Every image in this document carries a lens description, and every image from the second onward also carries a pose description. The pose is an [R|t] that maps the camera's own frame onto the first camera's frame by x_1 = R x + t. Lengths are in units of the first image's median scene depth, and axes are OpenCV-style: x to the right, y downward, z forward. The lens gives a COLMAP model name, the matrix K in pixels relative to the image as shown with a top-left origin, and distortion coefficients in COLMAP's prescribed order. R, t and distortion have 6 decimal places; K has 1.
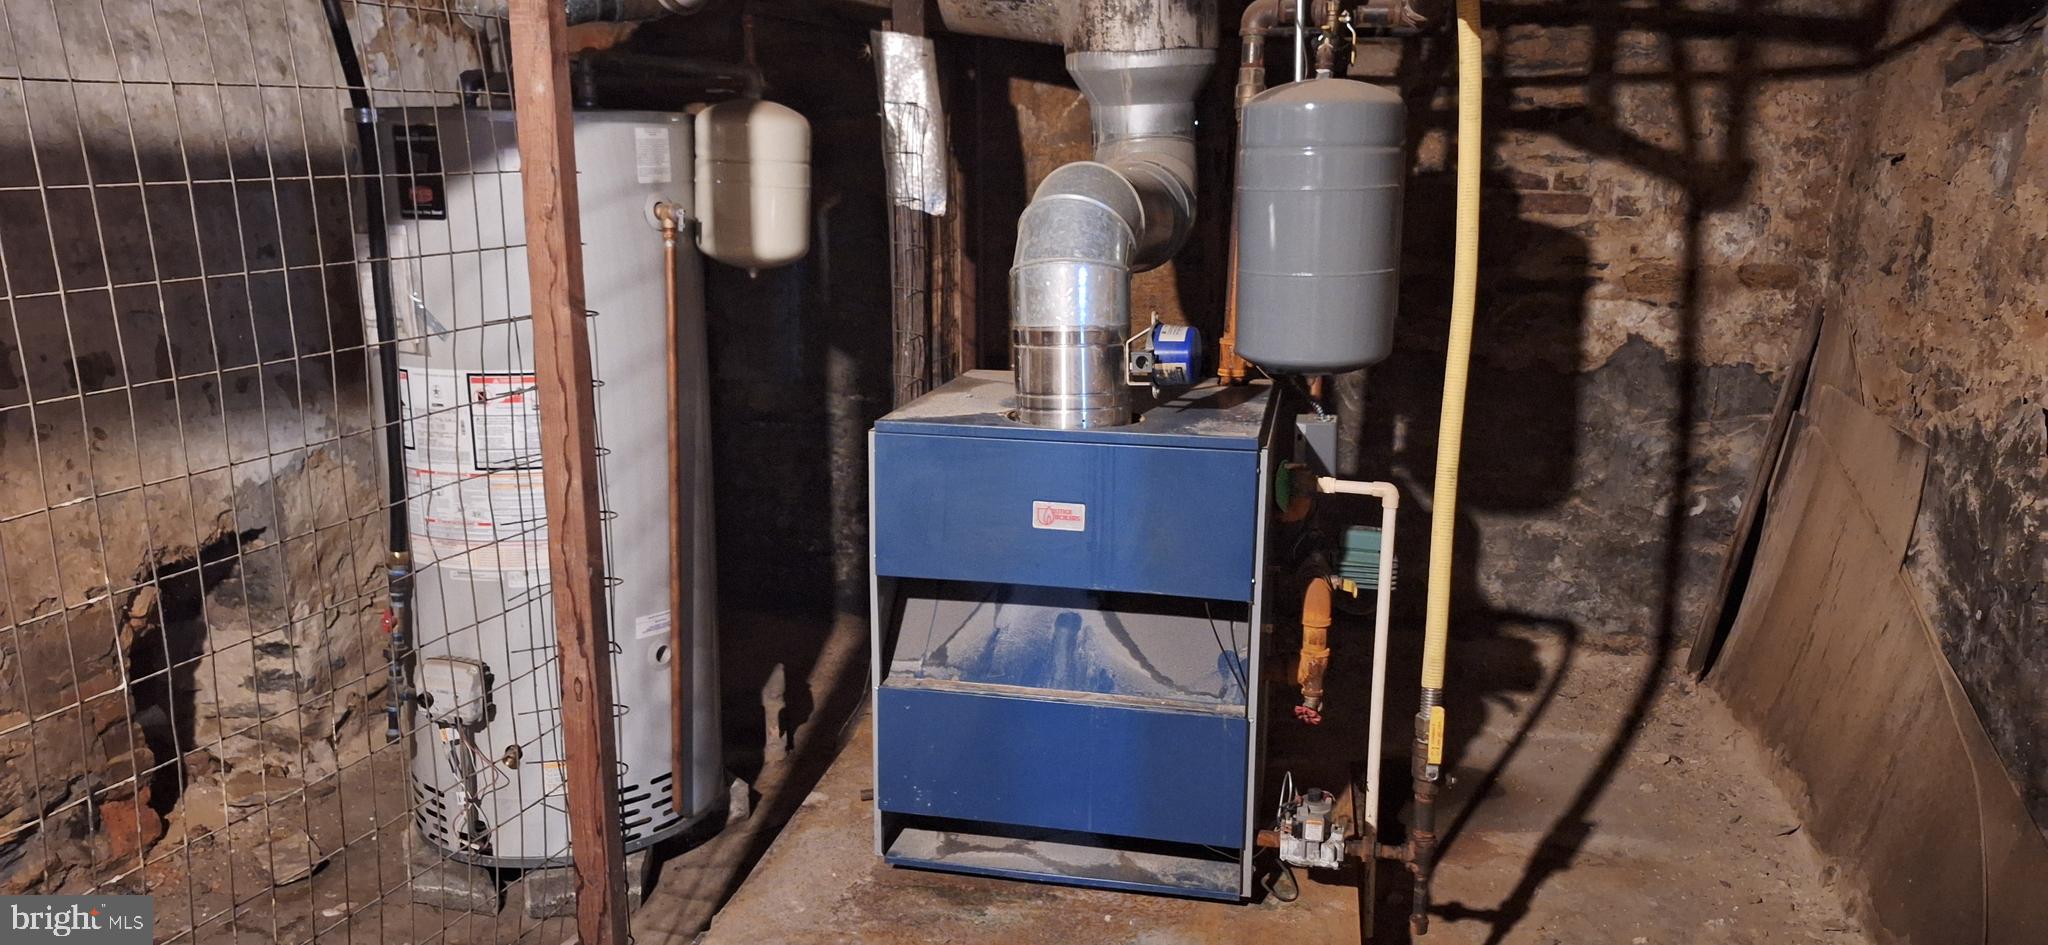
lens RADIAL K [[1397.6, 0, 1001.5], [0, 1397.6, 474.6], [0, 0, 1]] dist [0.097097, -0.117020]
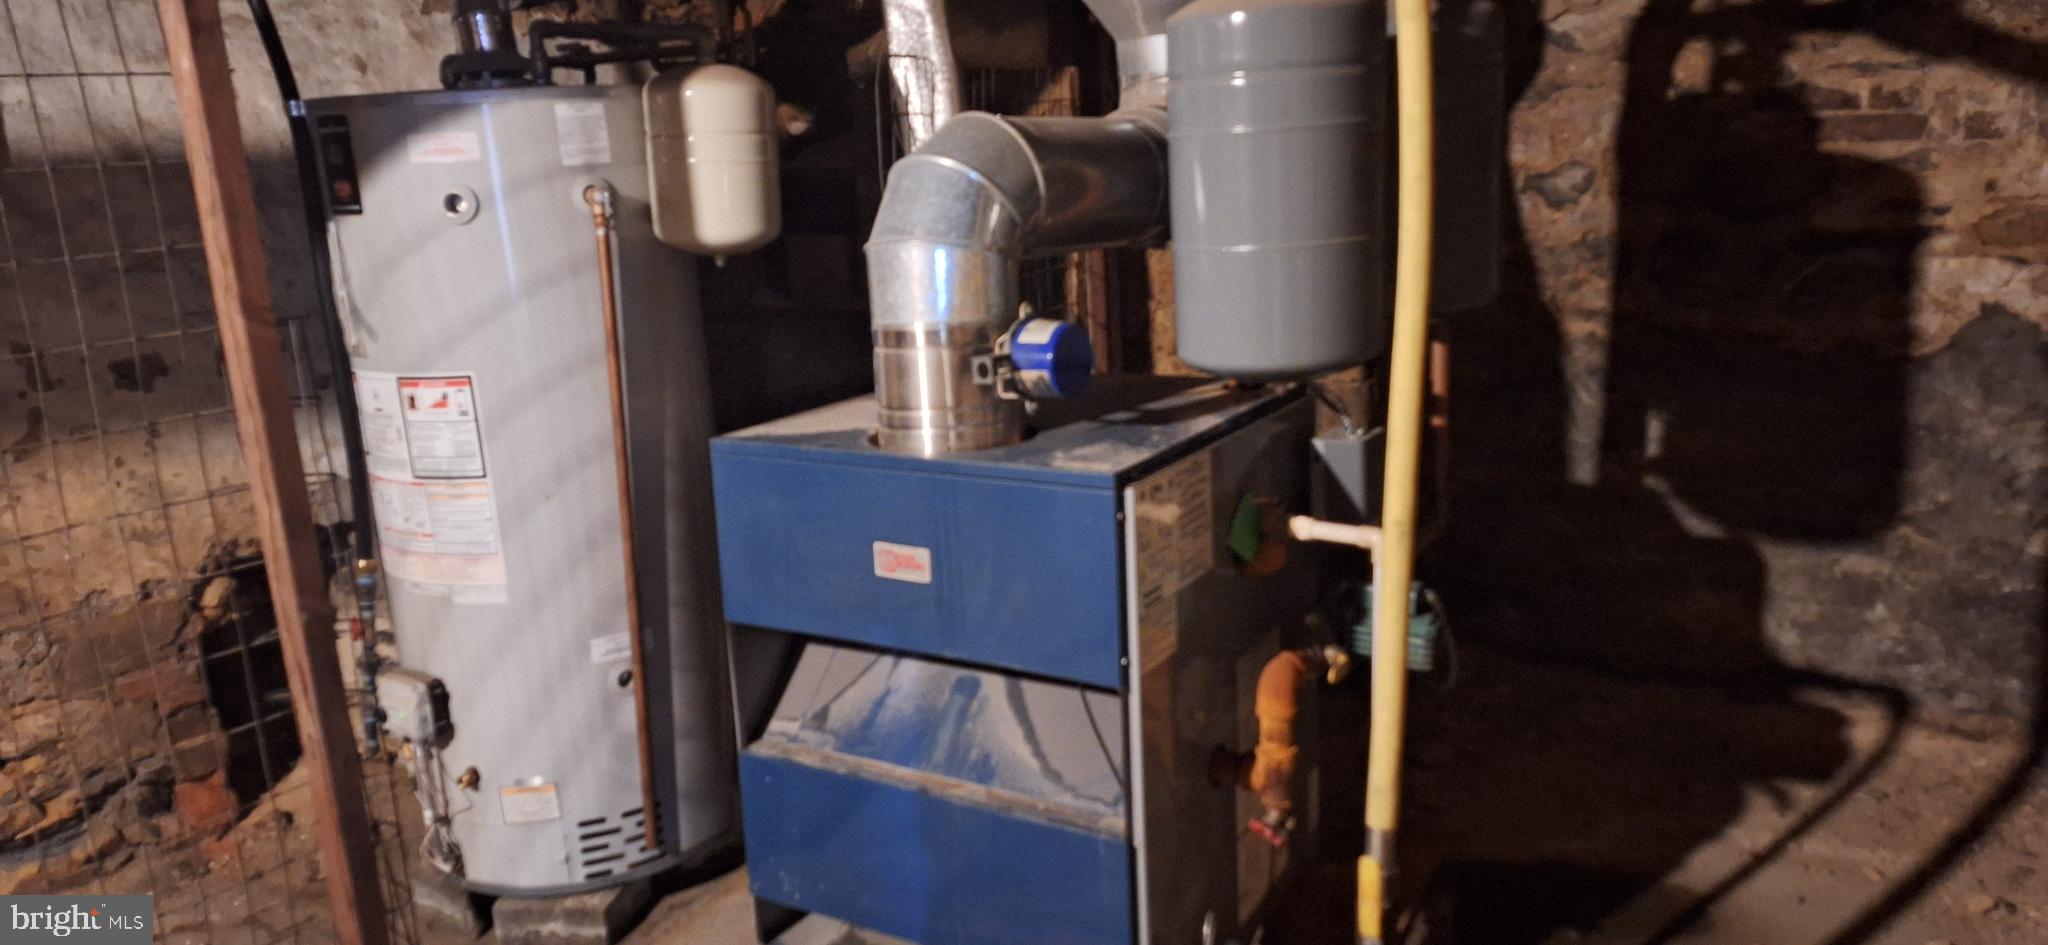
lens RADIAL K [[1381.0, 0, 991.1], [0, 1381.0, 469.6], [0, 0, 1]] dist [0.083042, -0.061804]
pose [[0.948785, 0.021086, -0.315219, 0.253385], [-0.014424, 0.999621, 0.023452, -0.032157], [0.315594, -0.017704, 0.948729, 0.204979]]
